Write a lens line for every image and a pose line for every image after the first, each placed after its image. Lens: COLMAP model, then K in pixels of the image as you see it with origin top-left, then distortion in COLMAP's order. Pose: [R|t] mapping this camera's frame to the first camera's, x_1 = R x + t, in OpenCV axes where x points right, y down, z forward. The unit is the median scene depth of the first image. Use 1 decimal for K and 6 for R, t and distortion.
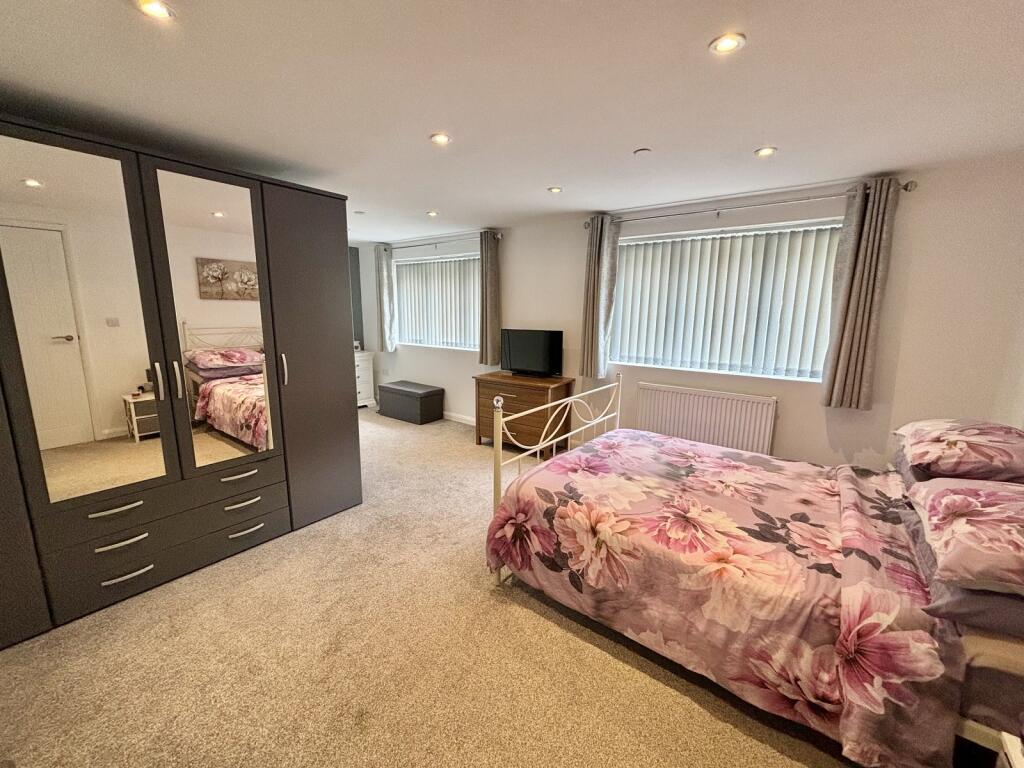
lens RADIAL K [[412.2, 0, 509.7], [0, 412.2, 378.4], [0, 0, 1]] dist [-0.001755, 0.001019]
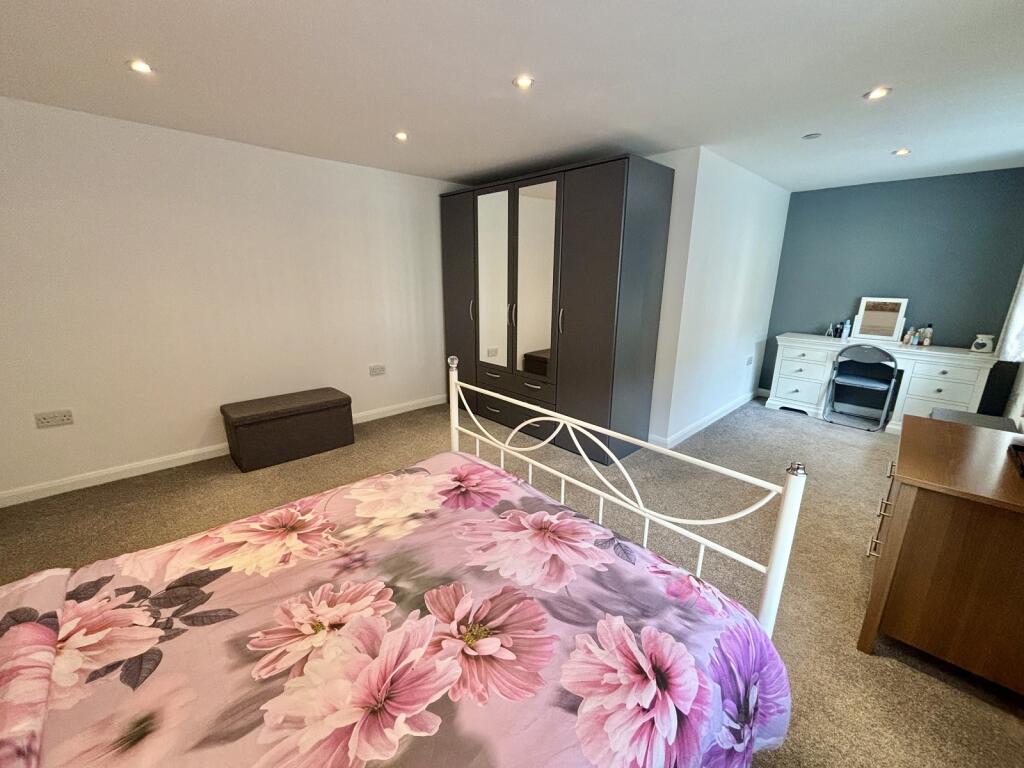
lens RADIAL K [[412.2, 0, 510.3], [0, 412.2, 389.0], [0, 0, 1]] dist [-0.001755, 0.001019]
pose [[-0.155234, 0.244558, -0.957128, 0.906092], [-0.188436, 0.943753, 0.271702, -0.172681], [0.969739, 0.222535, -0.100419, 1.236357]]
